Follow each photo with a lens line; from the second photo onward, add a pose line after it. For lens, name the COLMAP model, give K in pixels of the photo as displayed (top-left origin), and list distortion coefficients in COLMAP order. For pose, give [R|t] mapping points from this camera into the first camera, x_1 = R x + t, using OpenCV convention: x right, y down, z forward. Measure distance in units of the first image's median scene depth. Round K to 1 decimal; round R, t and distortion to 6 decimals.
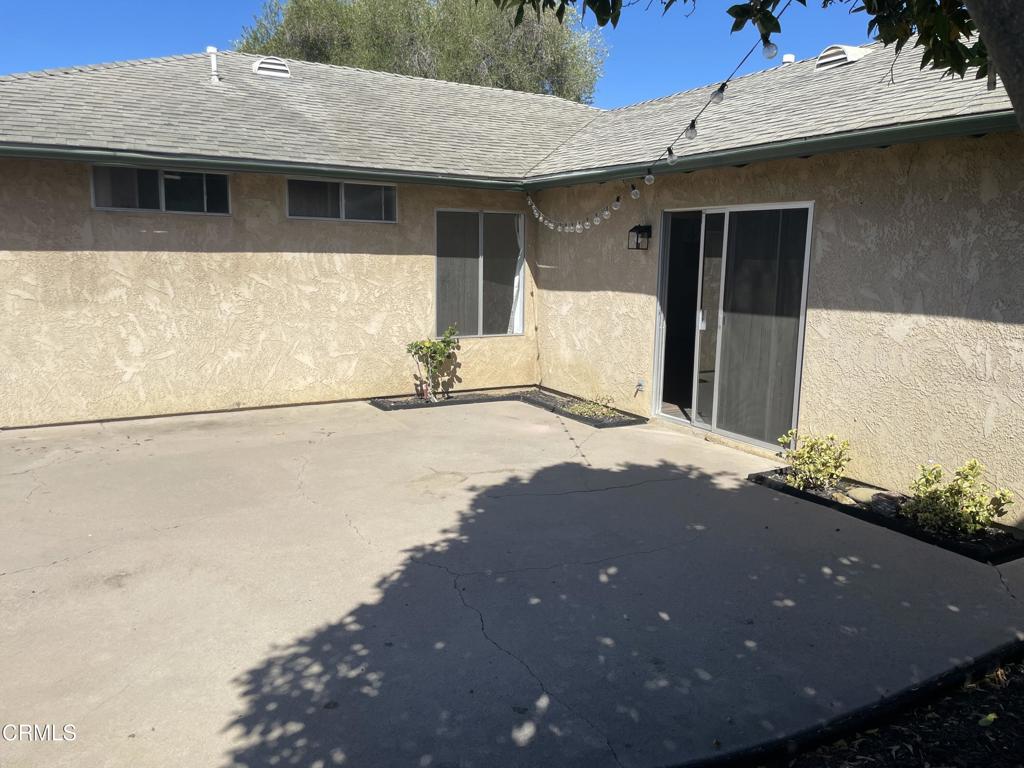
lens RADIAL K [[765.1, 0, 514.9], [0, 765.1, 377.2], [0, 0, 1]] dist [0.049925, -0.042398]
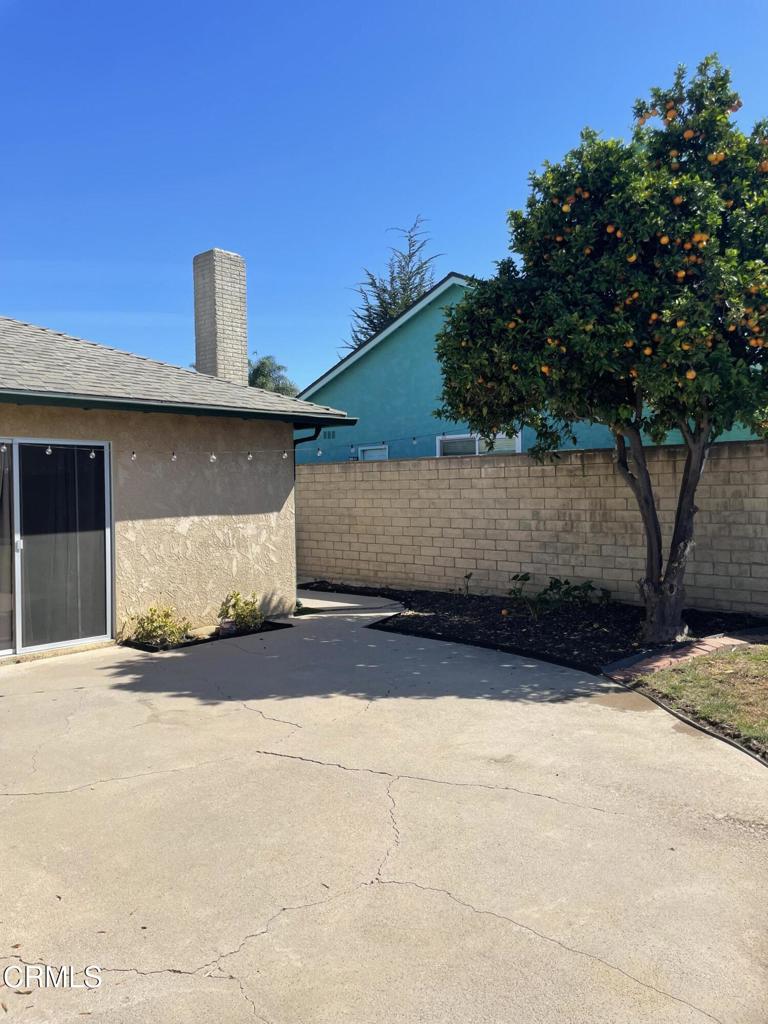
lens RADIAL K [[765.1, 0, 386.9], [0, 765.1, 514.3], [0, 0, 1]] dist [0.049925, -0.042398]
pose [[-0.287551, -0.049060, 0.956508, -1.108332], [0.162810, 0.981648, 0.099294, -0.171756], [-0.943826, 0.184281, -0.274286, 1.011194]]
